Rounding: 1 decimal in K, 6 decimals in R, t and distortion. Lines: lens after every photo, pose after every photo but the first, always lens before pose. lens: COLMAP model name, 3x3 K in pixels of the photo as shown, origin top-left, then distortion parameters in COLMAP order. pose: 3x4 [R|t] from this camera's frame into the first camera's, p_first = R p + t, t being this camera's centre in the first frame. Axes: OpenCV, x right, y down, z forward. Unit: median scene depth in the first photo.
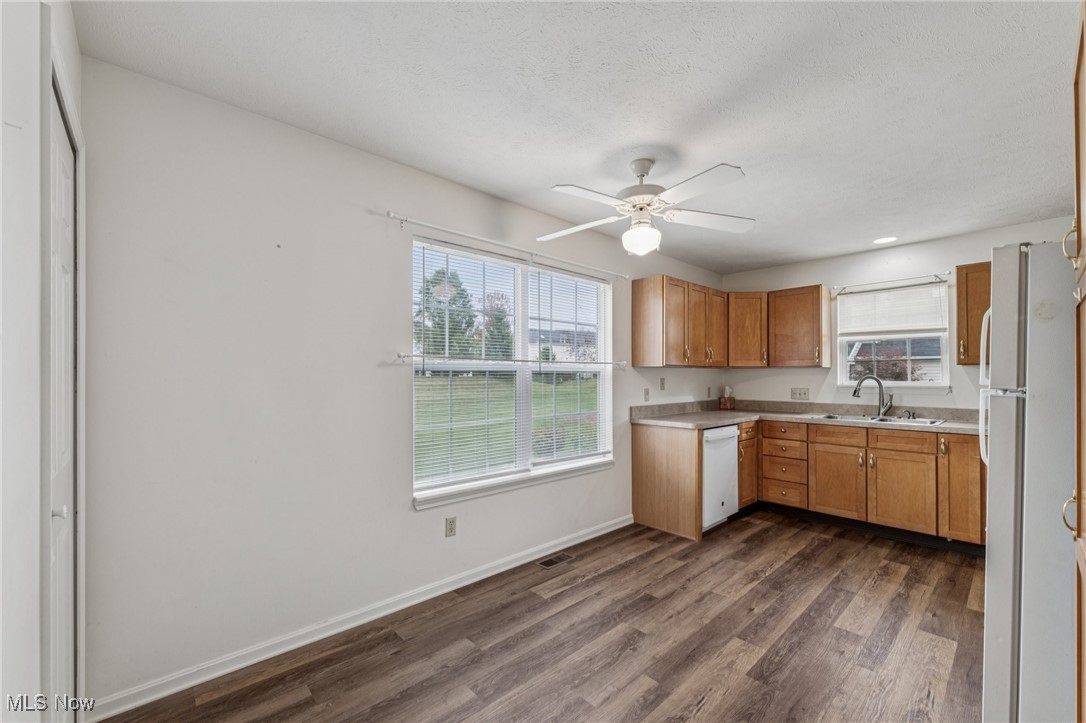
lens RADIAL K [[436.2, 0, 538.6], [0, 436.2, 375.7], [0, 0, 1]] dist [-0.001938, 0.000289]
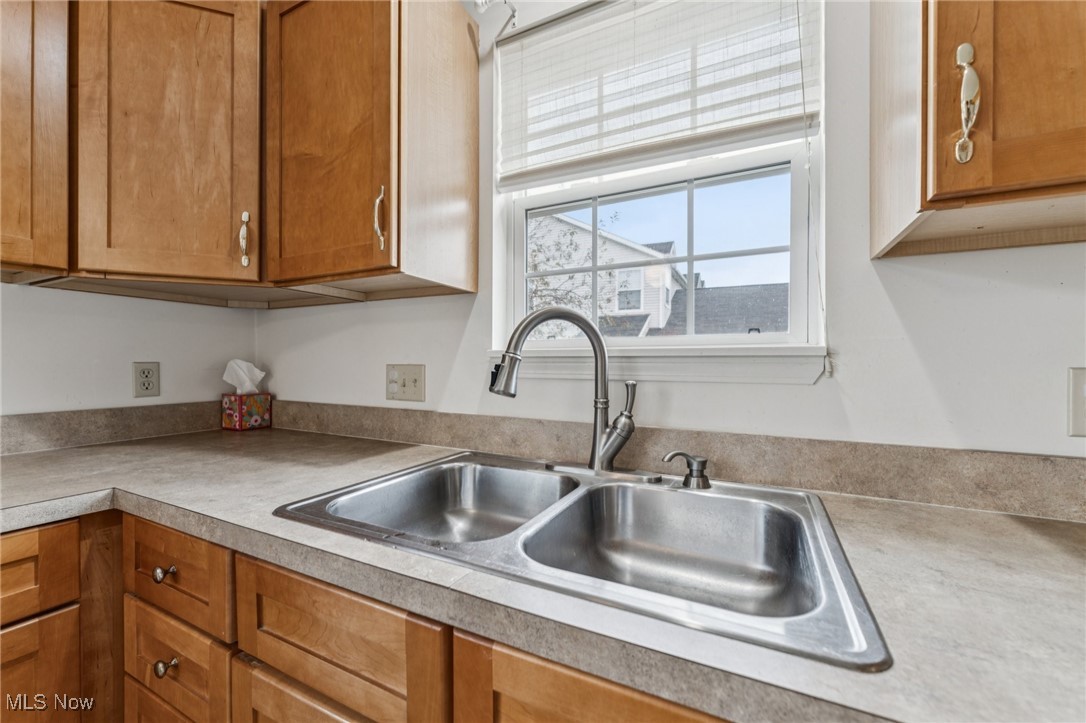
lens RADIAL K [[436.2, 0, 535.5], [0, 436.2, 368.4], [0, 0, 1]] dist [-0.001938, 0.000289]
pose [[0.932679, 0.004480, 0.360681, 0.737939], [-0.009037, 0.999899, 0.010950, 0.035226], [-0.360595, -0.013472, 0.932625, 0.869046]]
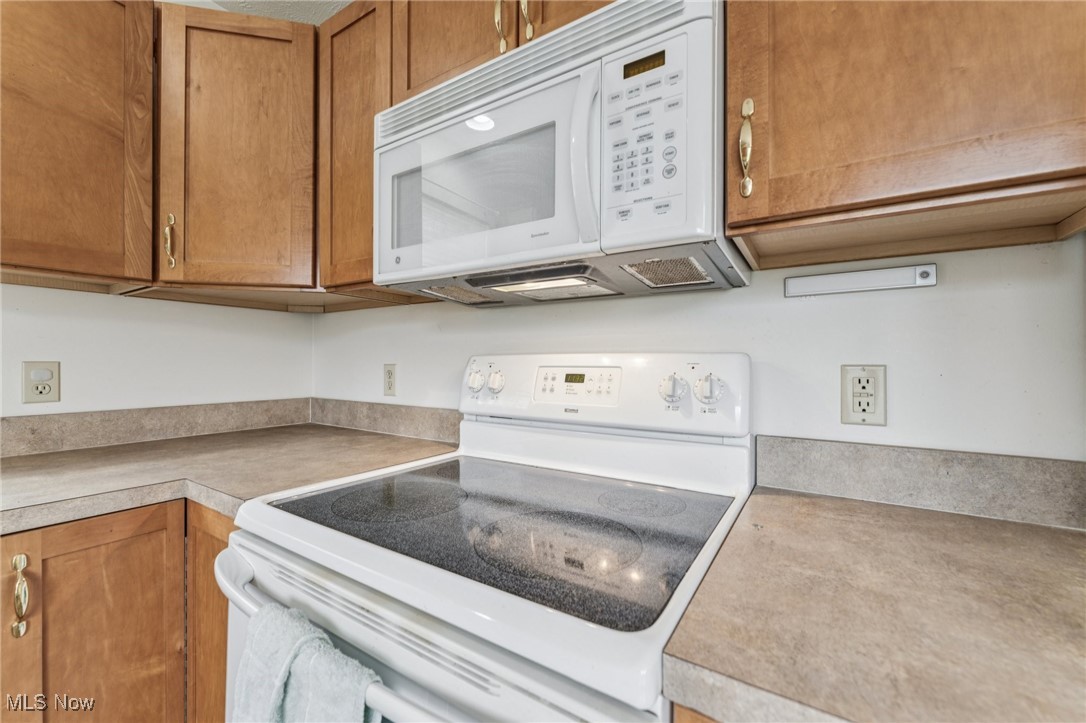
lens RADIAL K [[436.2, 0, 544.4], [0, 436.2, 360.5], [0, 0, 1]] dist [-0.001938, 0.000289]
pose [[-0.262378, 0.003179, 0.964960, 0.616518], [-0.007459, 0.999958, -0.005323, 0.032866], [-0.964936, -0.008594, -0.262343, 0.667743]]
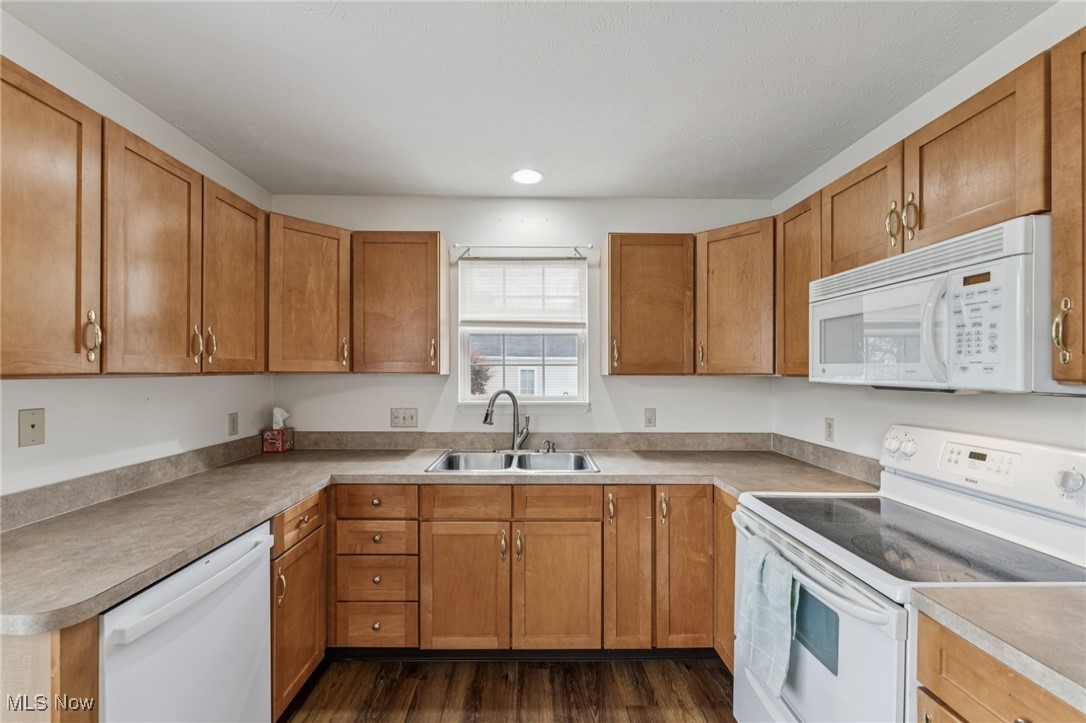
lens RADIAL K [[436.2, 0, 536.8], [0, 436.2, 370.2], [0, 0, 1]] dist [-0.001938, 0.000289]
pose [[0.660848, 0.003438, 0.750512, 0.350382], [-0.005748, 0.999983, 0.000481, -0.031318], [-0.750498, -0.004632, 0.660857, 0.606638]]
